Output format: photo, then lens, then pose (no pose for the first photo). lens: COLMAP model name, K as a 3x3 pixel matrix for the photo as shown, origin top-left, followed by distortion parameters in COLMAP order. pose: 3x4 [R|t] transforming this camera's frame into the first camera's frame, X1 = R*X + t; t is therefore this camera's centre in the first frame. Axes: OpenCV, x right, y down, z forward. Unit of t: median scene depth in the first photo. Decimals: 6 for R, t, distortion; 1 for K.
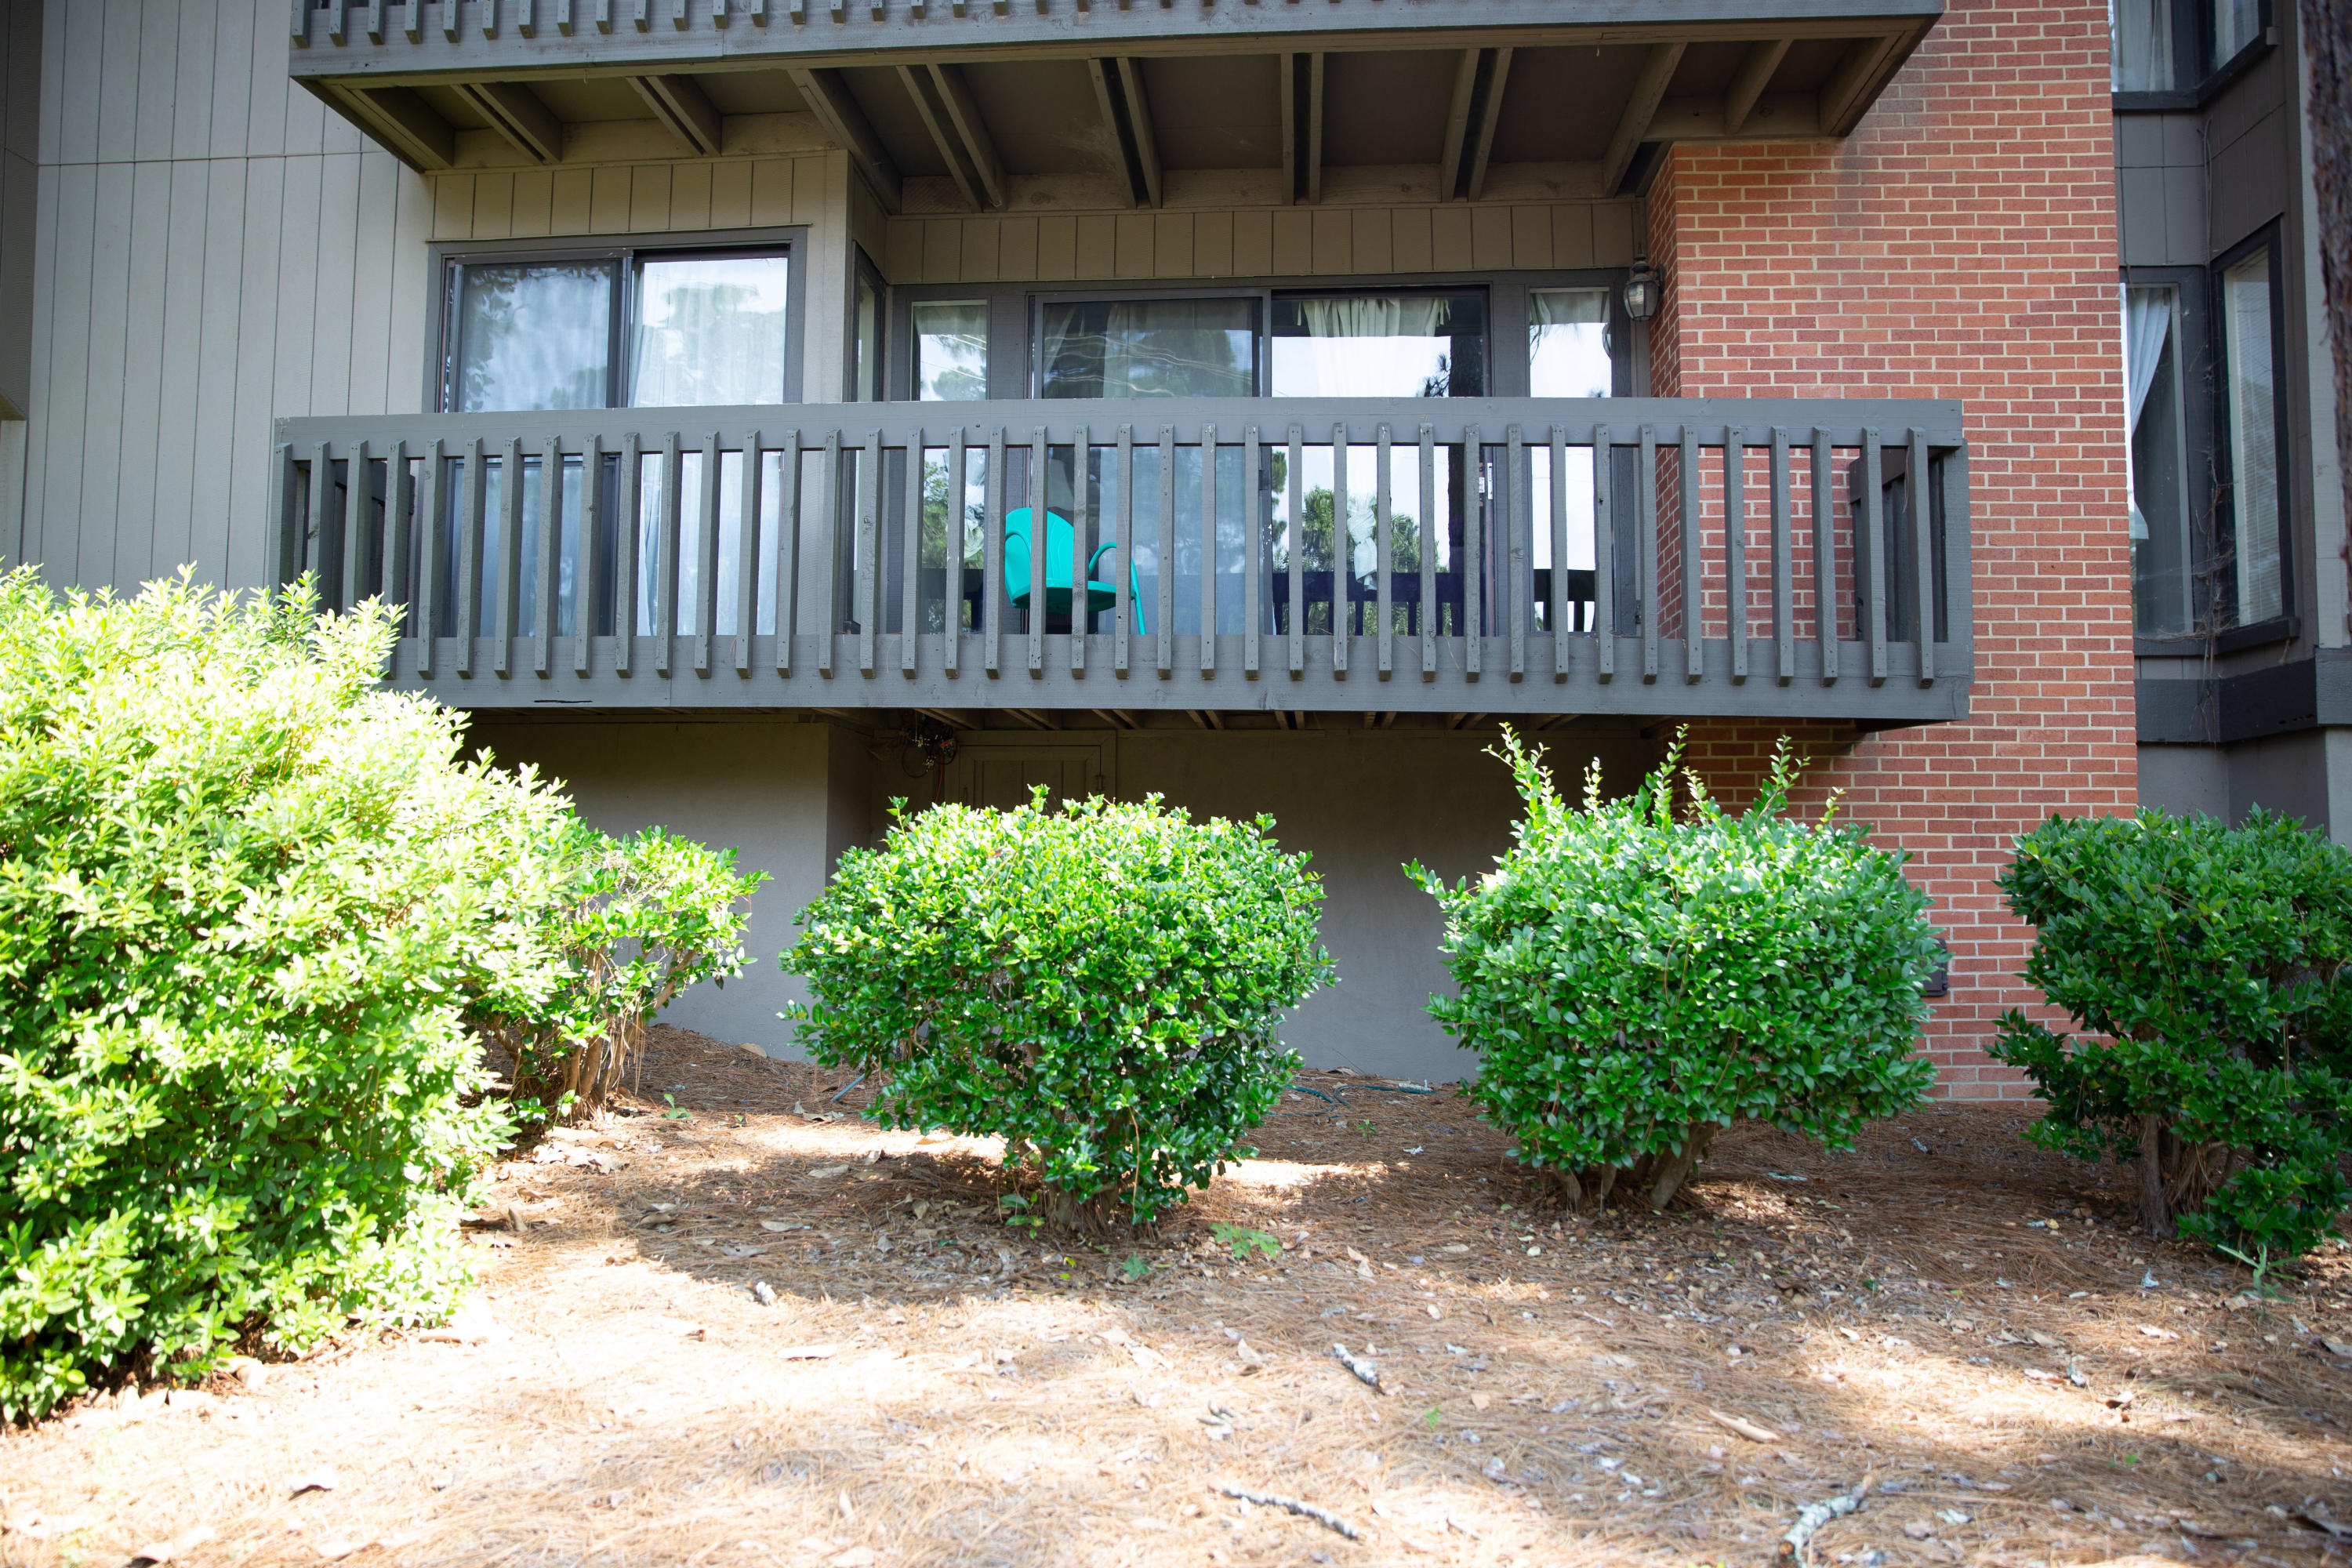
lens RADIAL K [[1602.9, 0, 1176.0], [0, 1602.9, 784.0], [0, 0, 1]] dist [-0.116153, 0.094847]
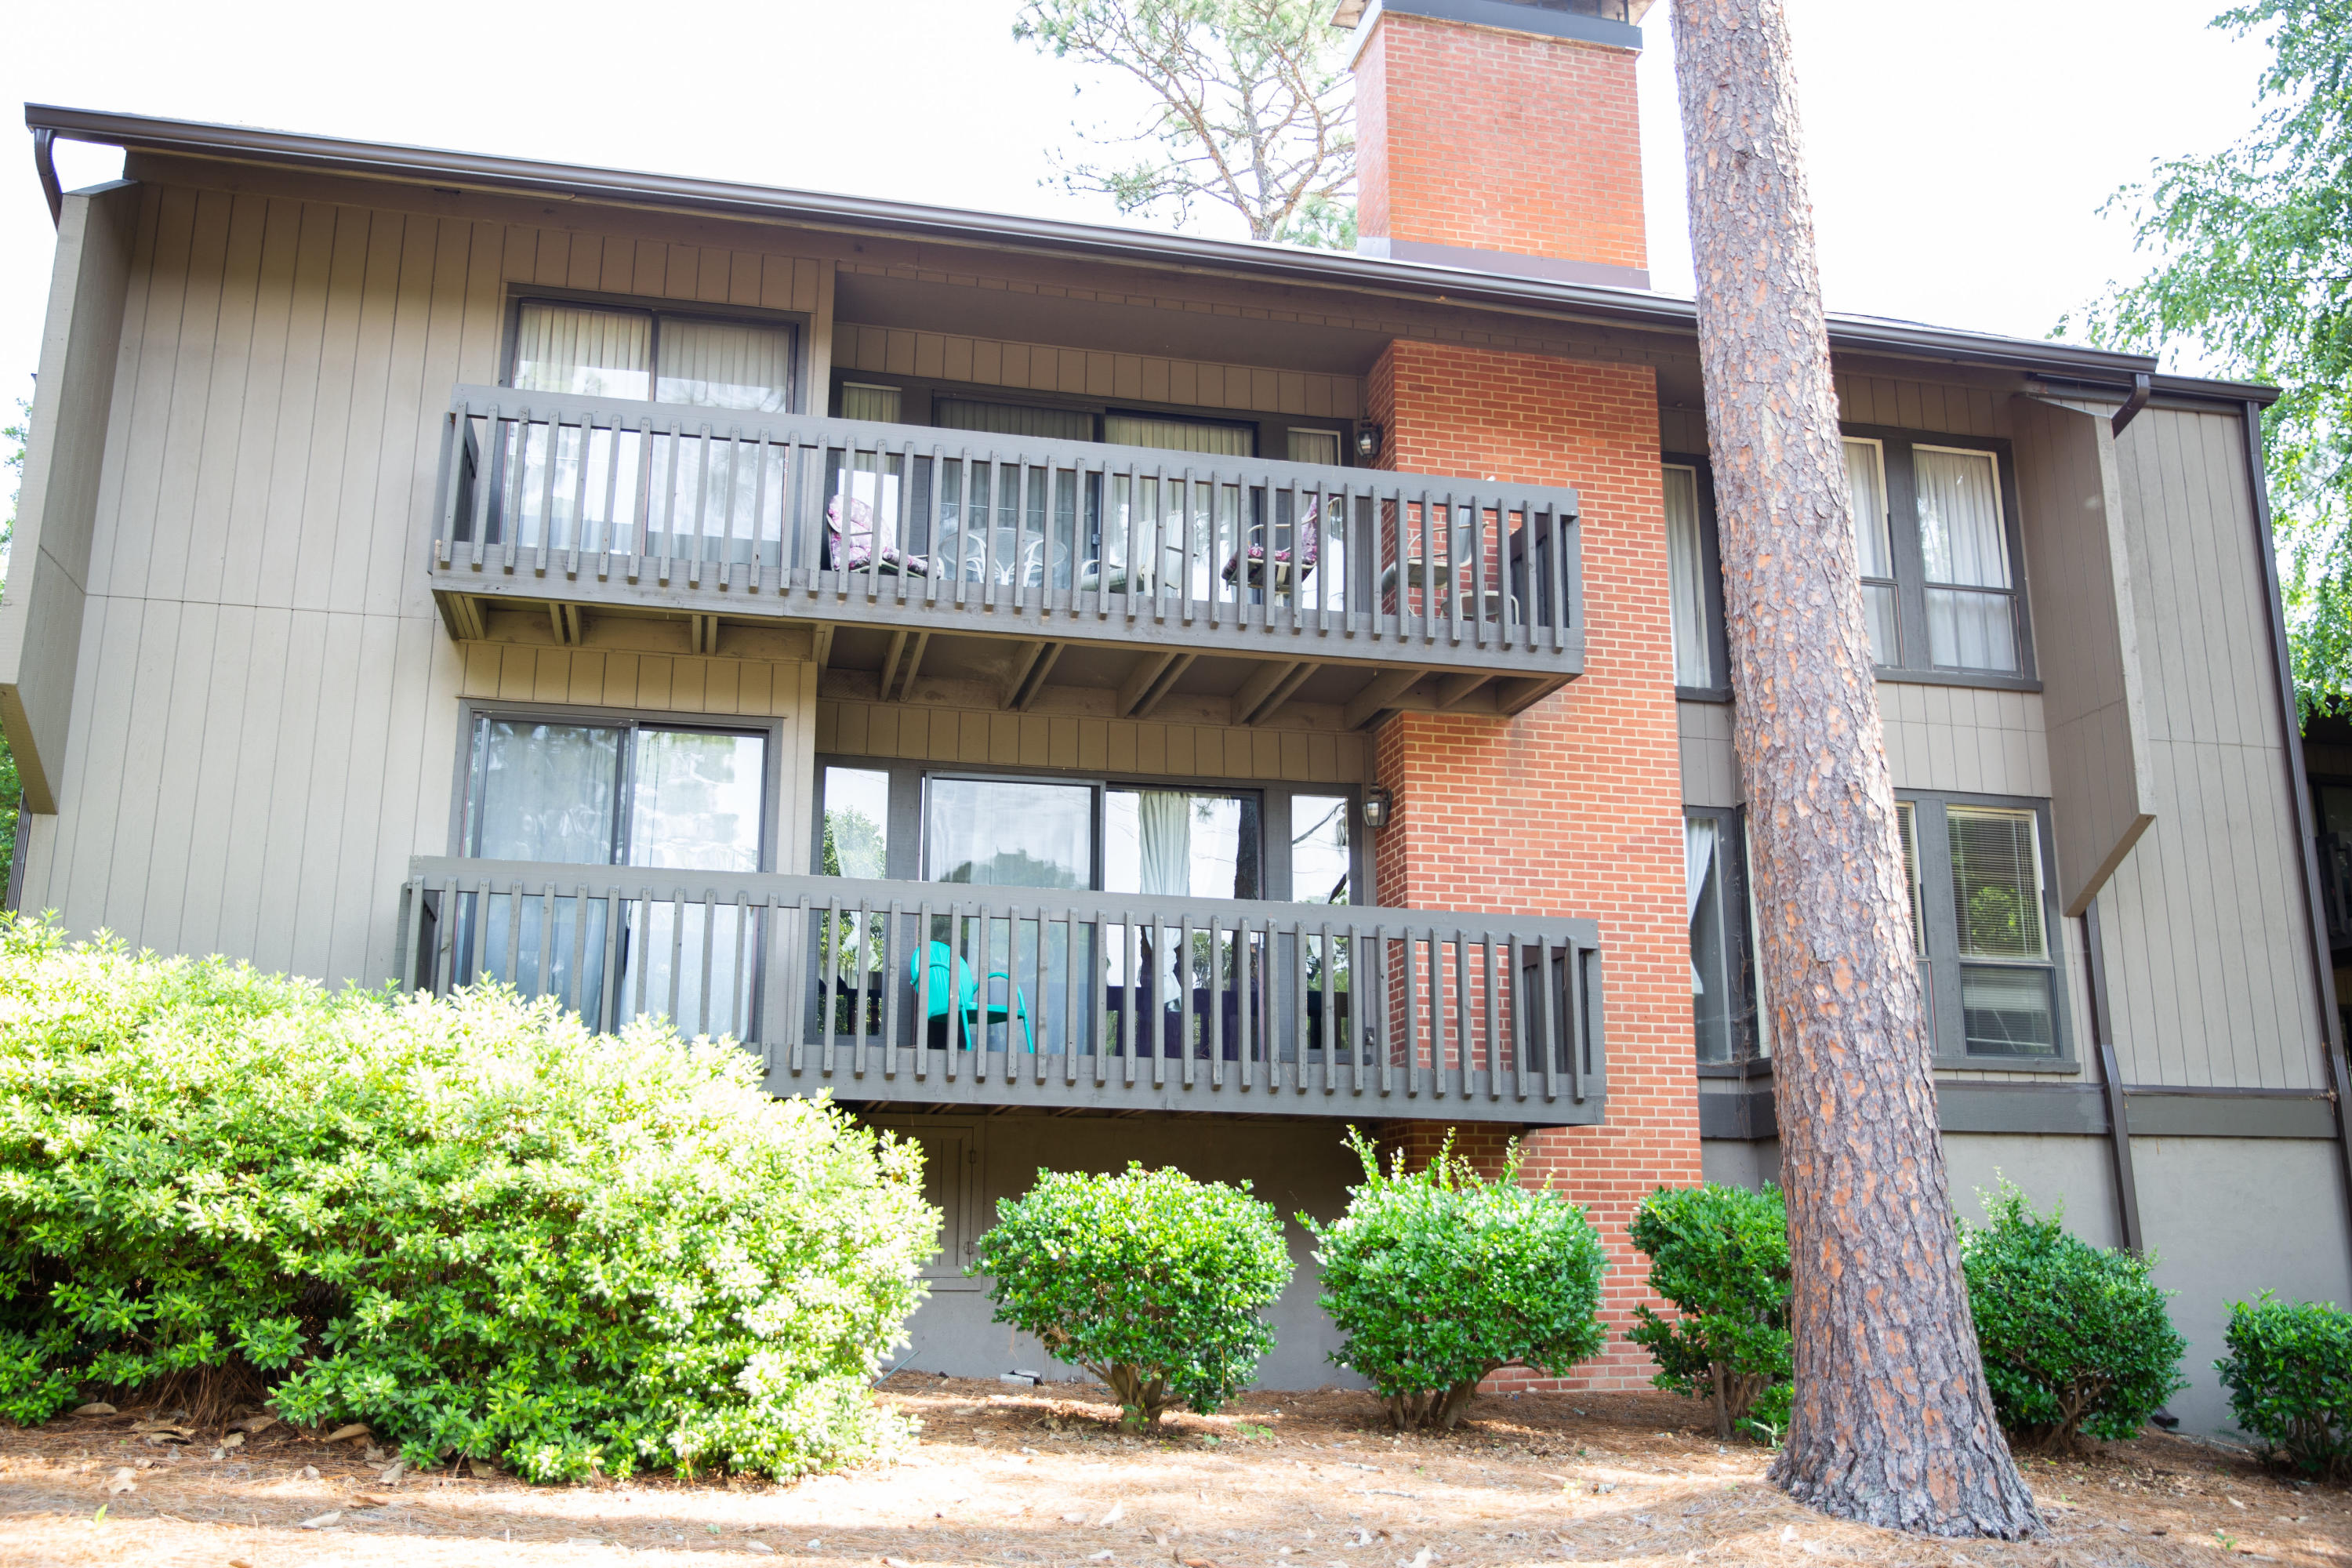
lens RADIAL K [[2094.4, 0, 1176.0], [0, 2094.4, 784.0], [0, 0, 1]] dist [-0.026023, 0.002792]
pose [[0.949120, 0.067993, 0.307485, -0.570251], [-0.013270, 0.984181, -0.176669, -0.001392], [-0.314634, 0.163600, 0.935008, -0.881521]]
